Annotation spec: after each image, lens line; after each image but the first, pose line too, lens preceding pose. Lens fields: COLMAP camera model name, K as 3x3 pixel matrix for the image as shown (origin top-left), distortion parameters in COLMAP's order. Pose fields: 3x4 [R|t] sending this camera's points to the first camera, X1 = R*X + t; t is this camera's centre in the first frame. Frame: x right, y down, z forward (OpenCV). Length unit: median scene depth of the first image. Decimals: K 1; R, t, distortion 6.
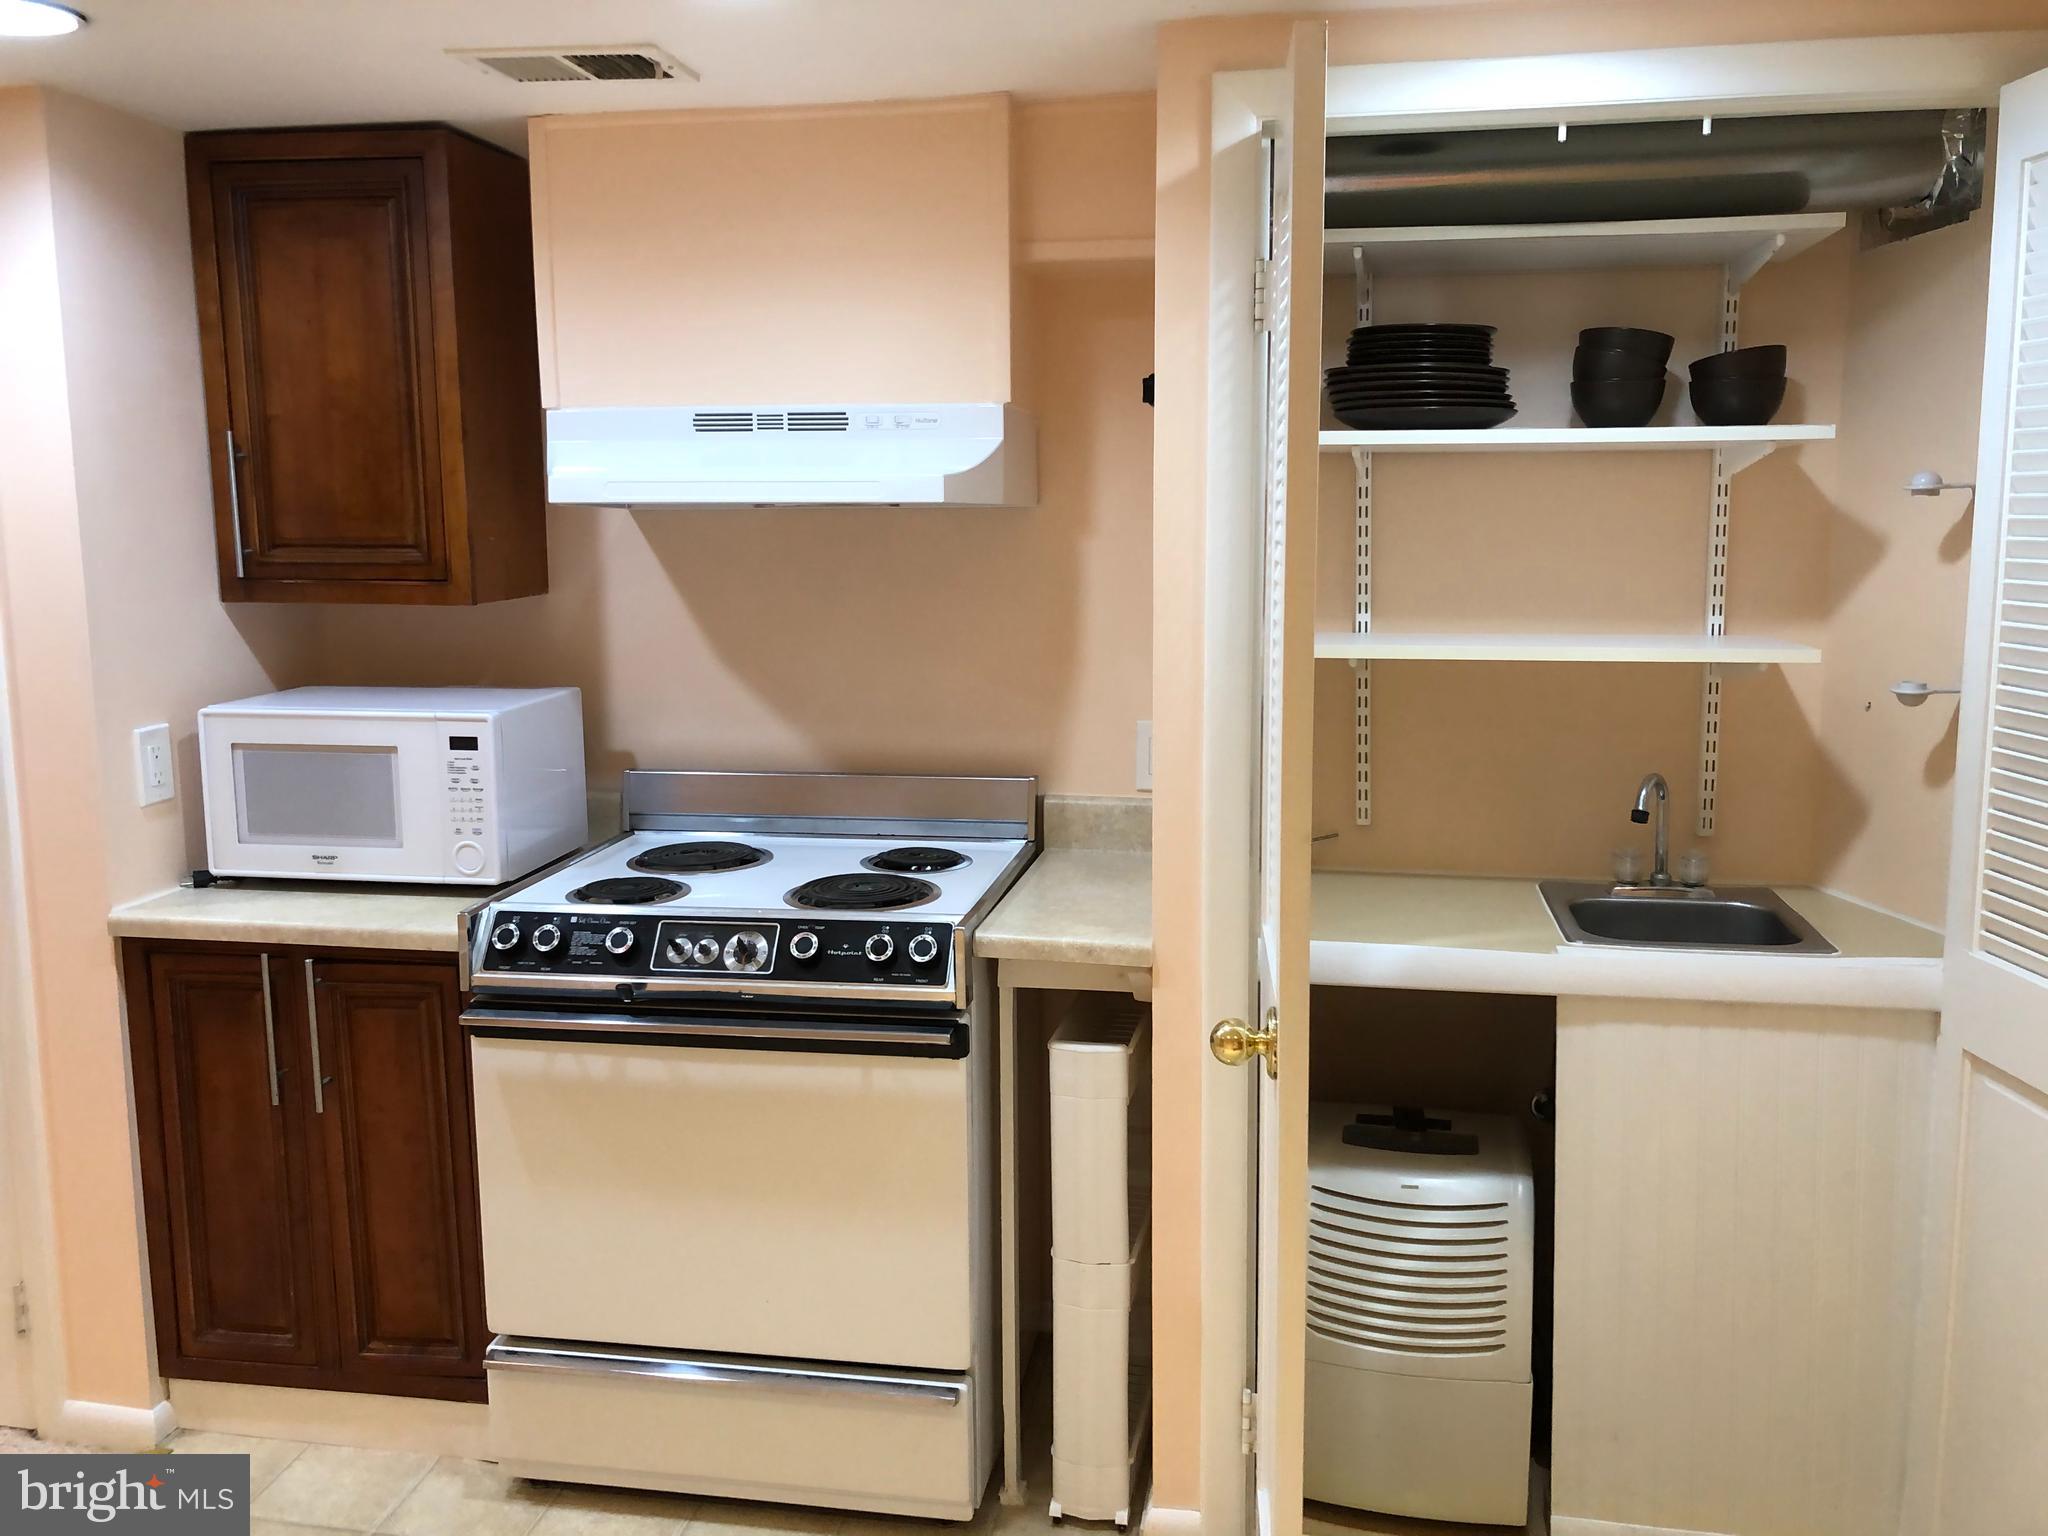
lens RADIAL K [[1679.4, 0, 1063.6], [0, 1679.4, 740.2], [0, 0, 1]] dist [-0.001548, -0.006491]
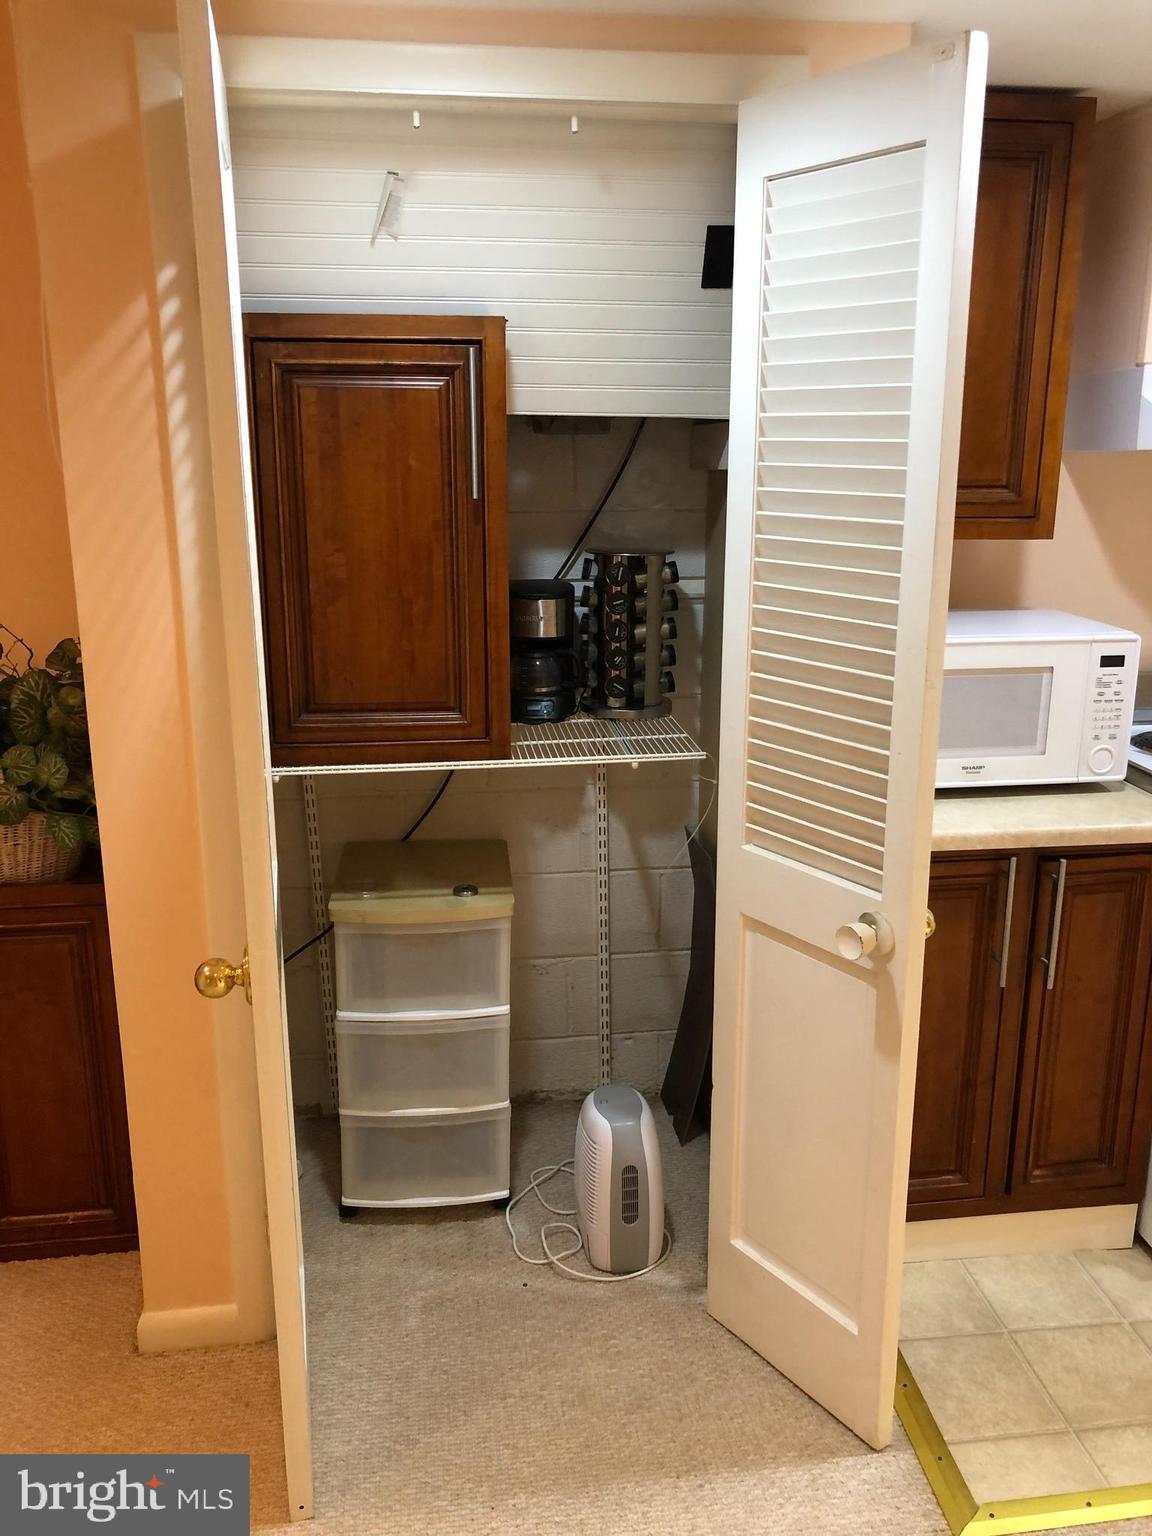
lens RADIAL K [[1259.5, 0, 576.0], [0, 1259.5, 768.0], [0, 0, 1]] dist [-0.001548, -0.006491]
pose [[0.957770, -0.070780, 0.278686, -0.954612], [0.037974, 0.991876, 0.121408, -0.044251], [-0.285016, -0.105698, 0.952677, 0.274605]]
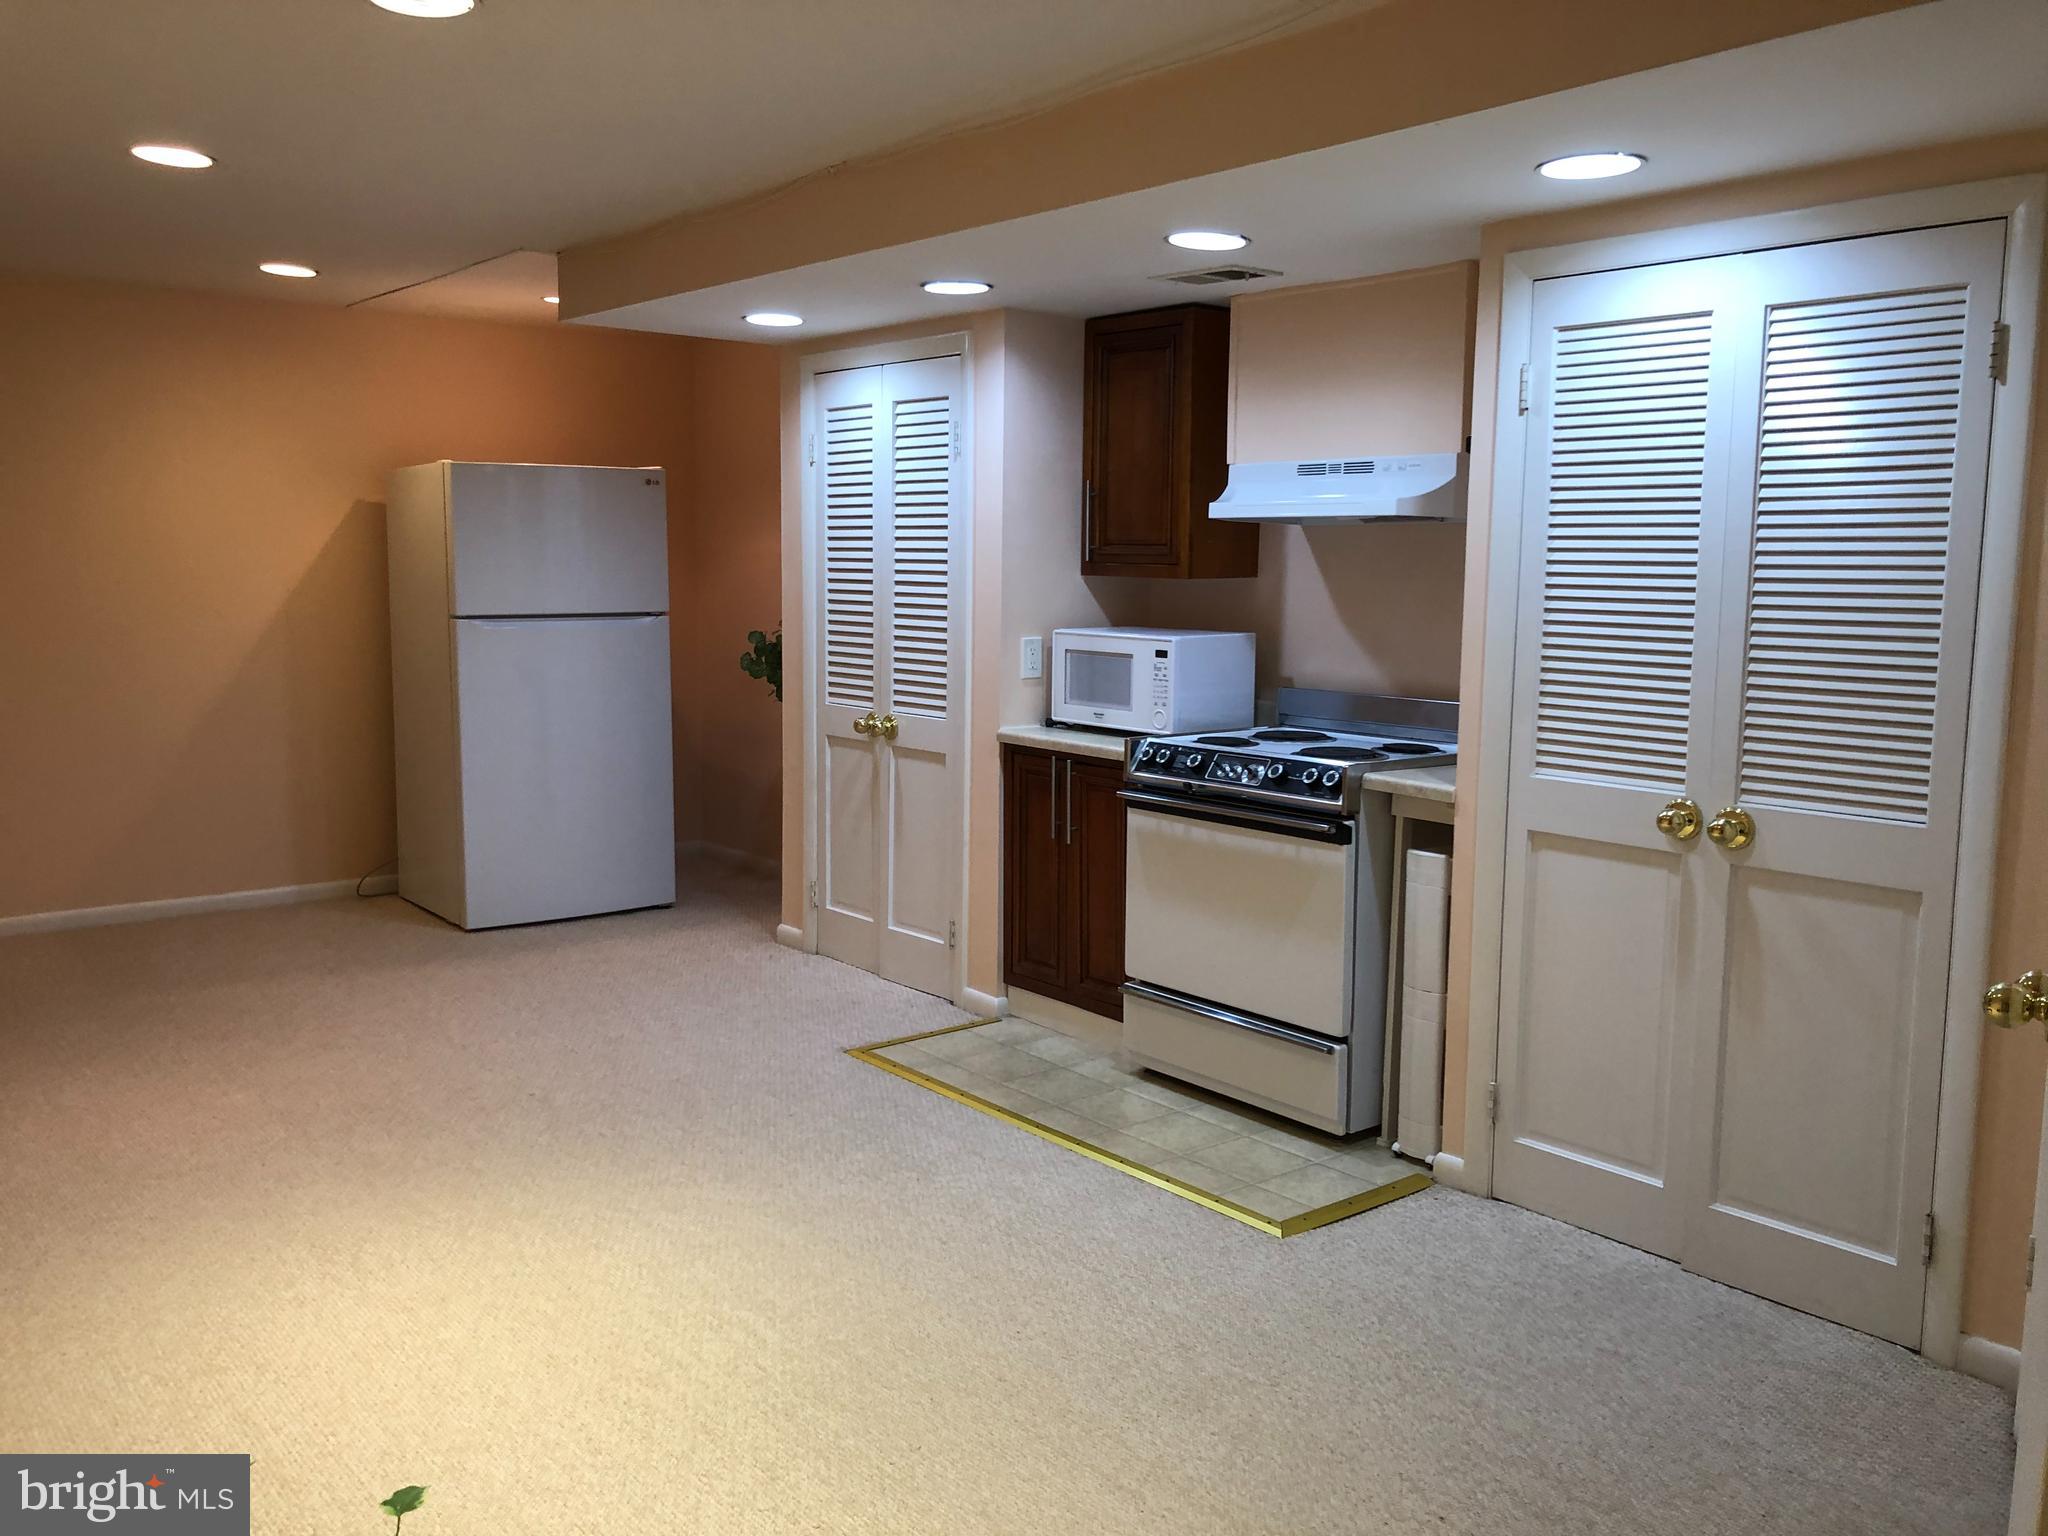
lens RADIAL K [[1708.5, 0, 971.3], [0, 1708.5, 767.1], [0, 0, 1]] dist [0.001451, -0.000789]
pose [[0.729880, 0.092653, -0.677267, 0.731343], [-0.099188, 0.994641, 0.029177, 0.088076], [0.676341, 0.045881, 0.735159, -0.460164]]
